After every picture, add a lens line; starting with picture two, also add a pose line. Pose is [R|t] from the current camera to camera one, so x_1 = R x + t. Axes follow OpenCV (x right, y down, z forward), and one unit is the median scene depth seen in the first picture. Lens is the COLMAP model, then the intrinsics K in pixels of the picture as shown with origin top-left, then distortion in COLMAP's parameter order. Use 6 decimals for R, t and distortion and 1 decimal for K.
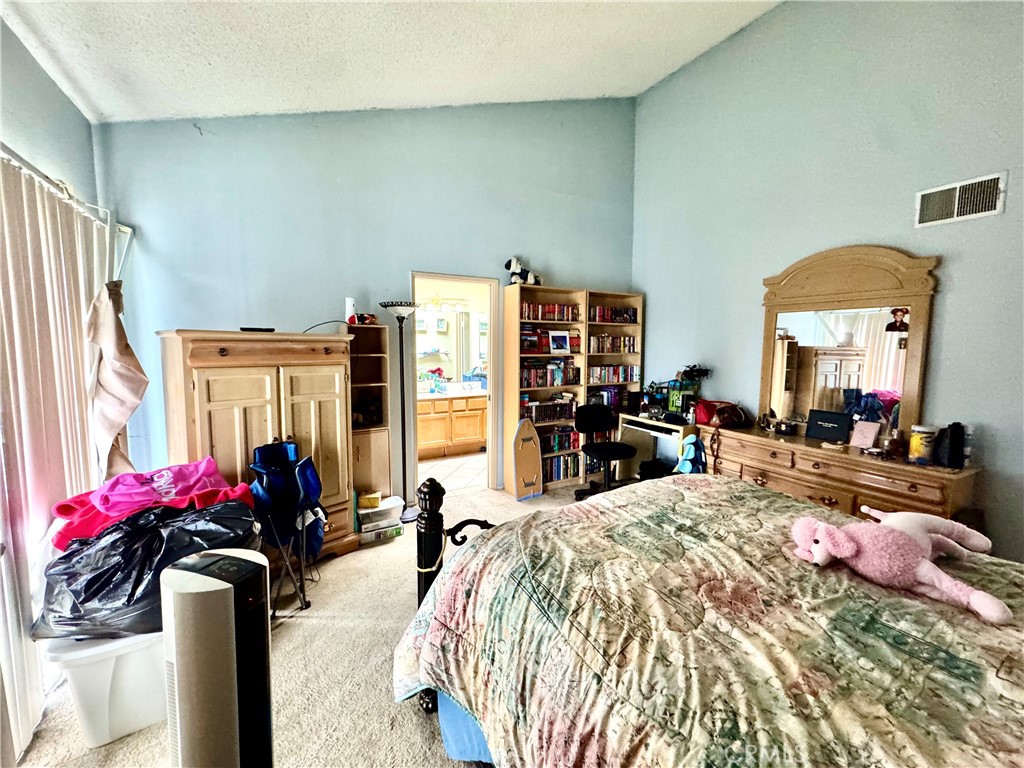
lens RADIAL K [[409.1, 0, 512.0], [0, 409.1, 383.3], [0, 0, 1]] dist [-0.002453, 0.000461]
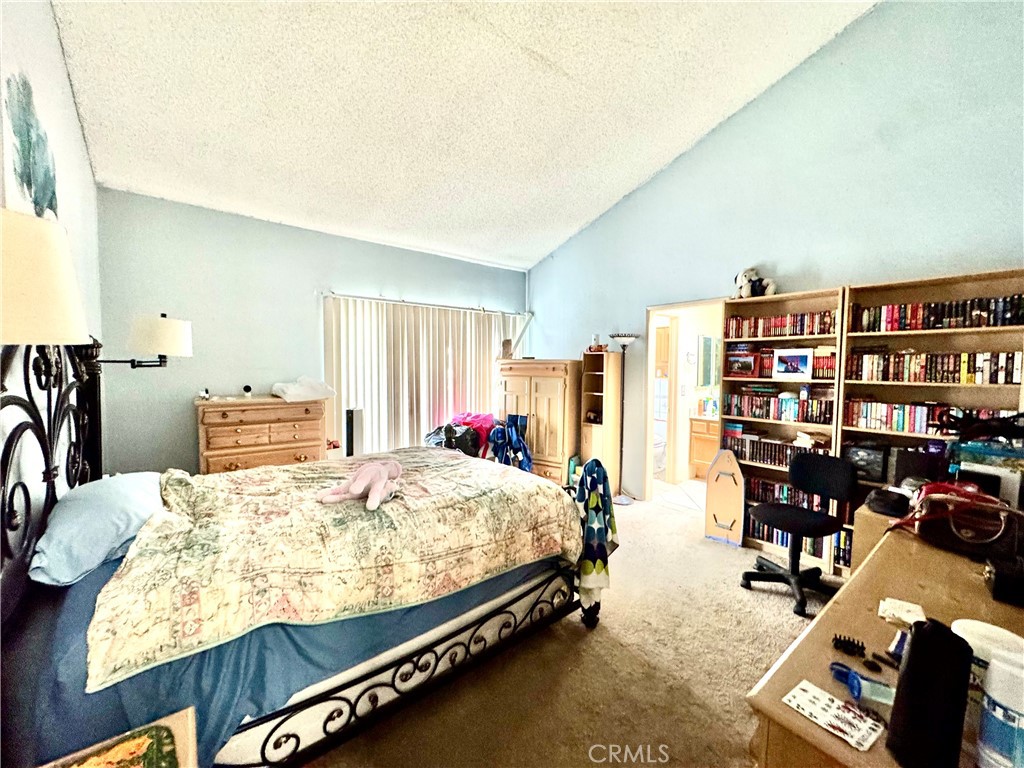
lens RADIAL K [[409.1, 0, 512.0], [0, 409.1, 383.3], [0, 0, 1]] dist [-0.002453, 0.000461]
pose [[0.143531, 0.042706, -0.988724, 0.779968], [-0.100378, 0.994544, 0.028385, -0.033562], [0.984542, 0.095172, 0.147035, 0.378284]]
